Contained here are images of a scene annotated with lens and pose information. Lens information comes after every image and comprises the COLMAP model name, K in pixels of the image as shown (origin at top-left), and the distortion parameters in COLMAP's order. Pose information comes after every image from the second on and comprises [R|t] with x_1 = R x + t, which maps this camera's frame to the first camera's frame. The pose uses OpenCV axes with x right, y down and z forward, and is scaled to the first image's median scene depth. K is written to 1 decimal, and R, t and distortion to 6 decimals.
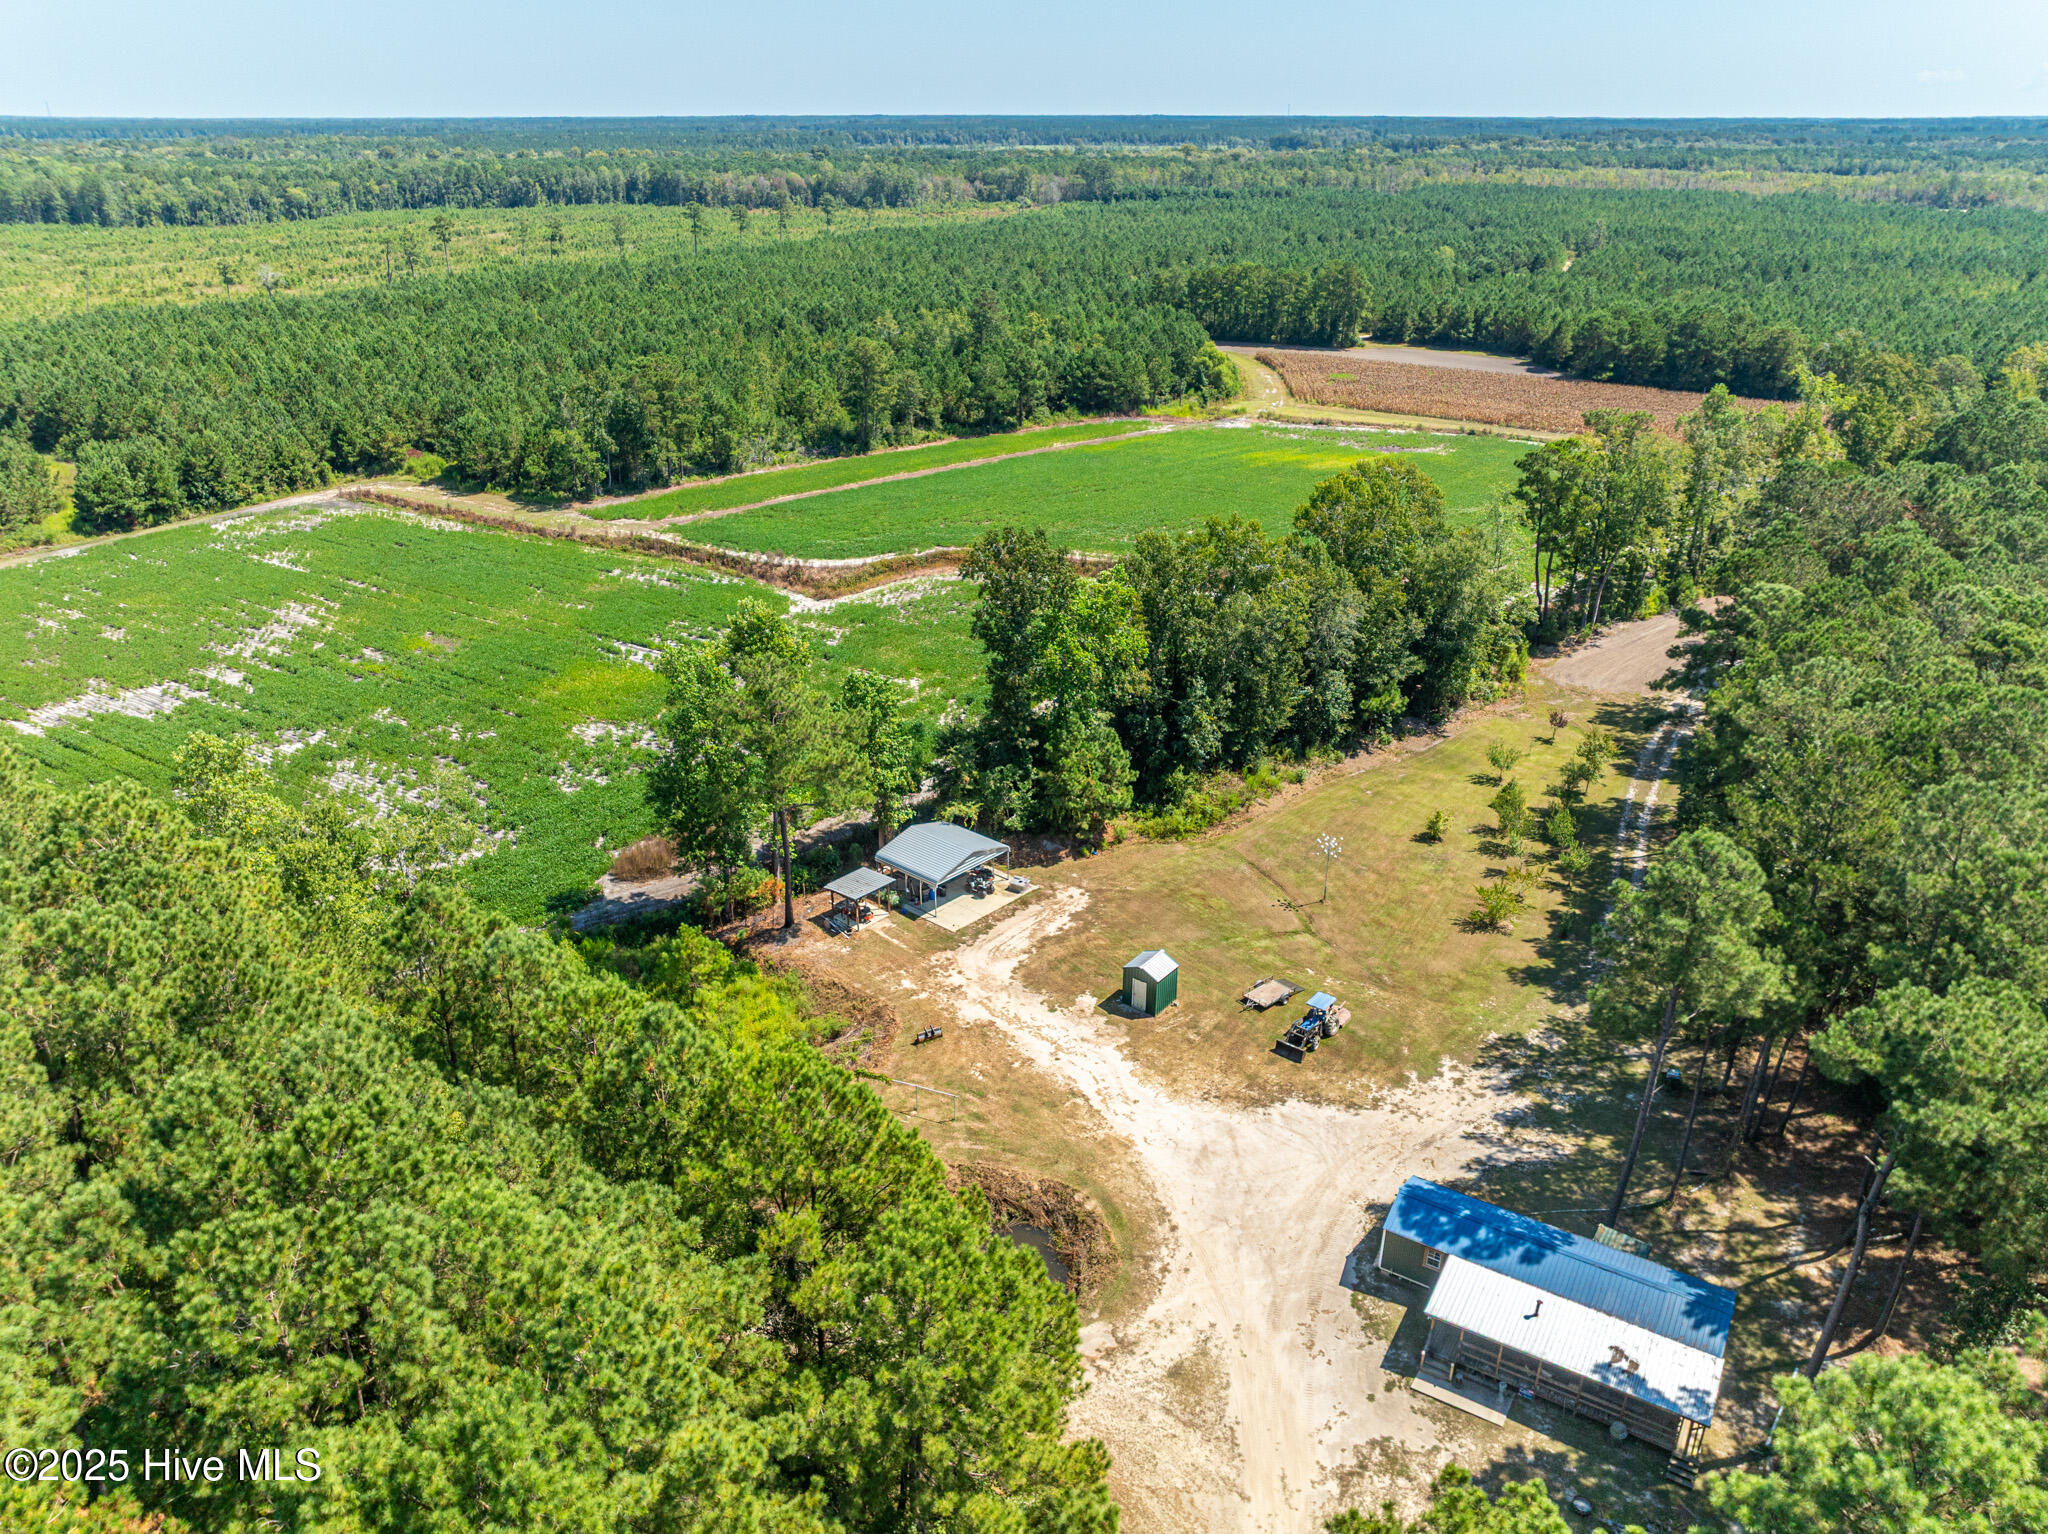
lens RADIAL K [[1435.5, 0, 1033.1], [0, 1435.5, 759.4], [0, 0, 1]] dist [-0.024031, 0.021905]
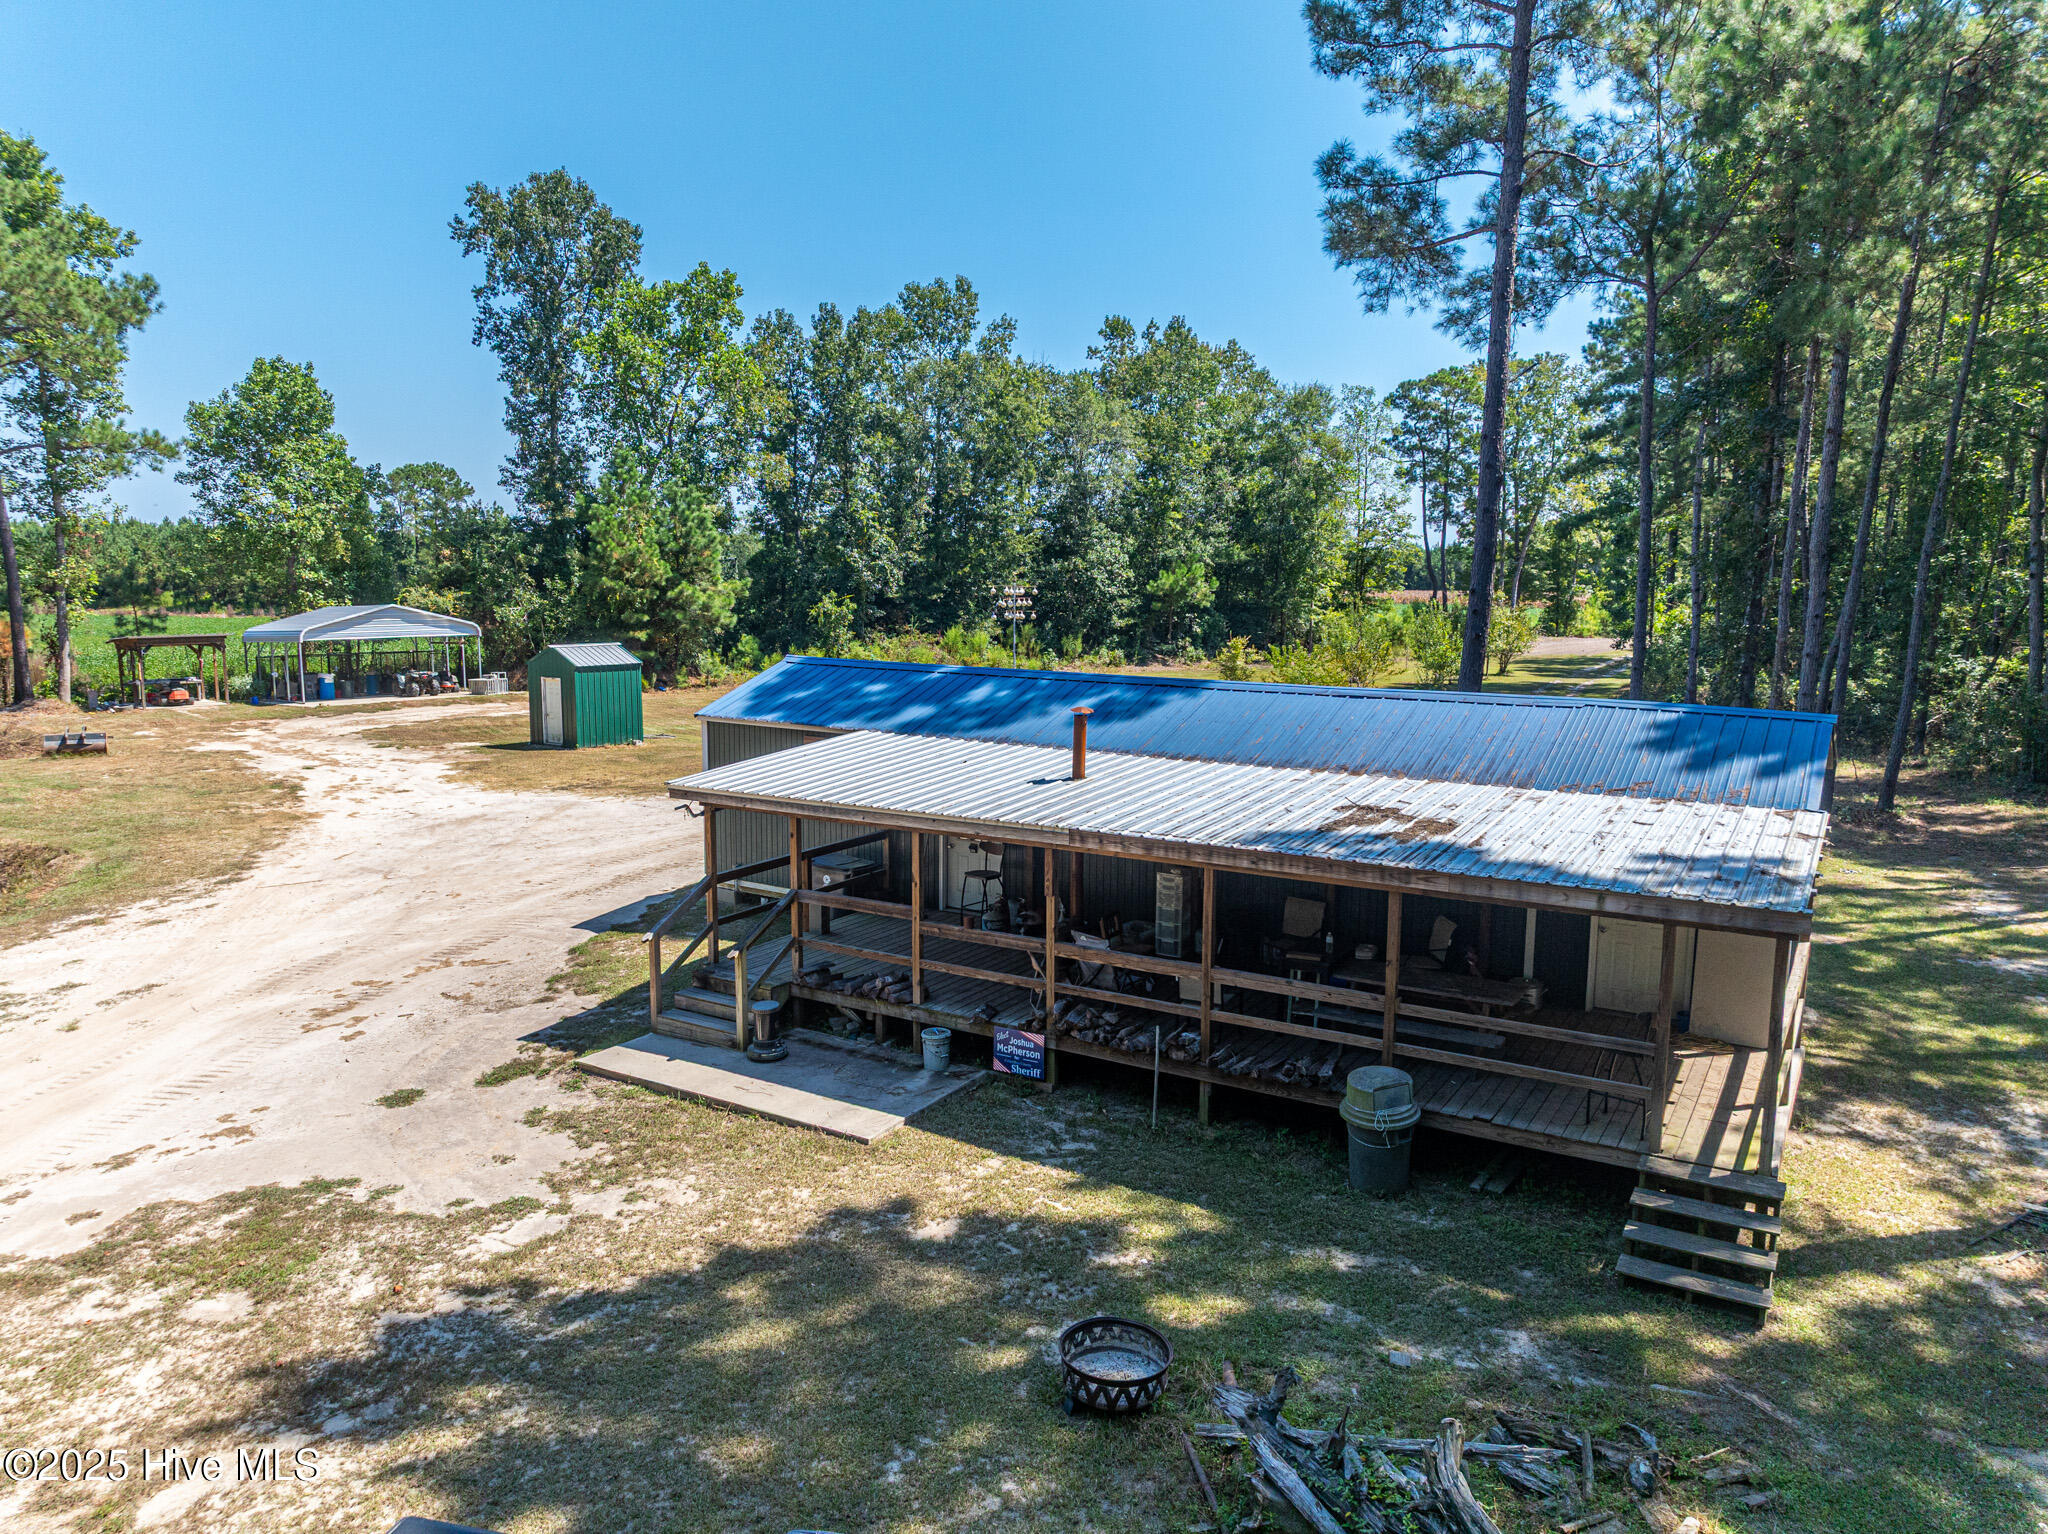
lens RADIAL K [[1435.5, 0, 1025.2], [0, 1435.5, 760.8], [0, 0, 1]] dist [-0.024031, 0.021905]
pose [[0.999972, 0.005693, -0.004781, 0.135015], [-0.006835, 0.956994, -0.290026, 0.181427], [0.002924, 0.290050, 0.957007, 0.295215]]
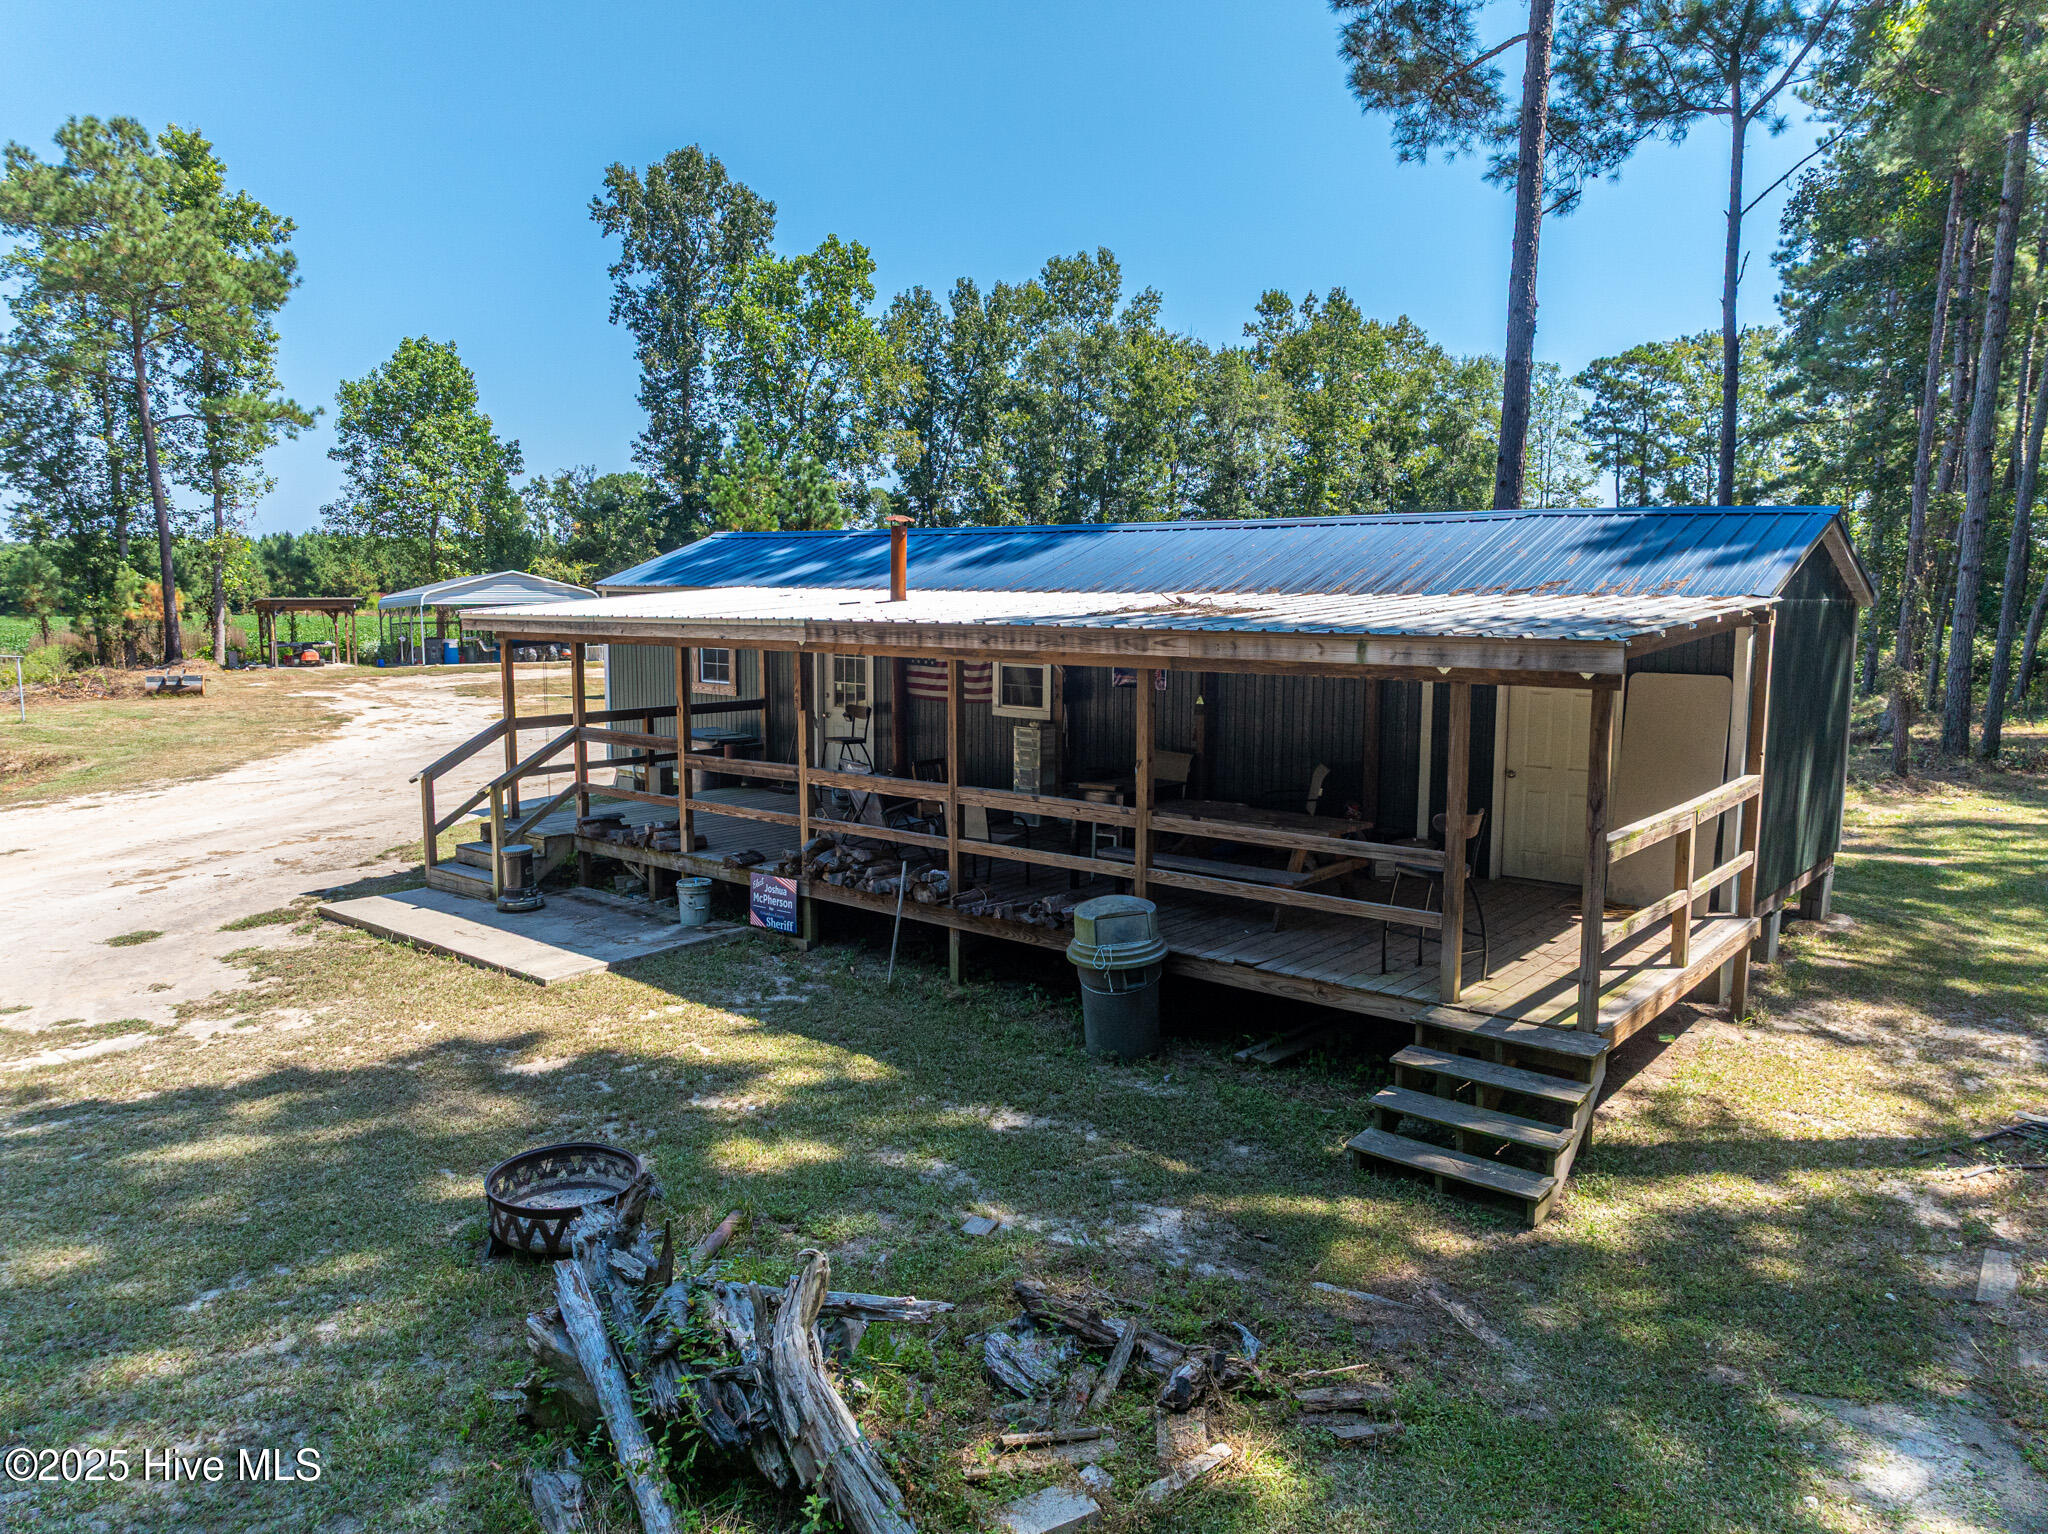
lens RADIAL K [[1435.5, 0, 1027.5], [0, 1435.5, 759.0], [0, 0, 1]] dist [-0.024031, 0.021905]
pose [[0.988678, 0.020577, -0.148636, 0.159418], [-0.065003, 0.951516, -0.300654, 0.187744], [0.135243, 0.306912, 0.942080, 0.315762]]
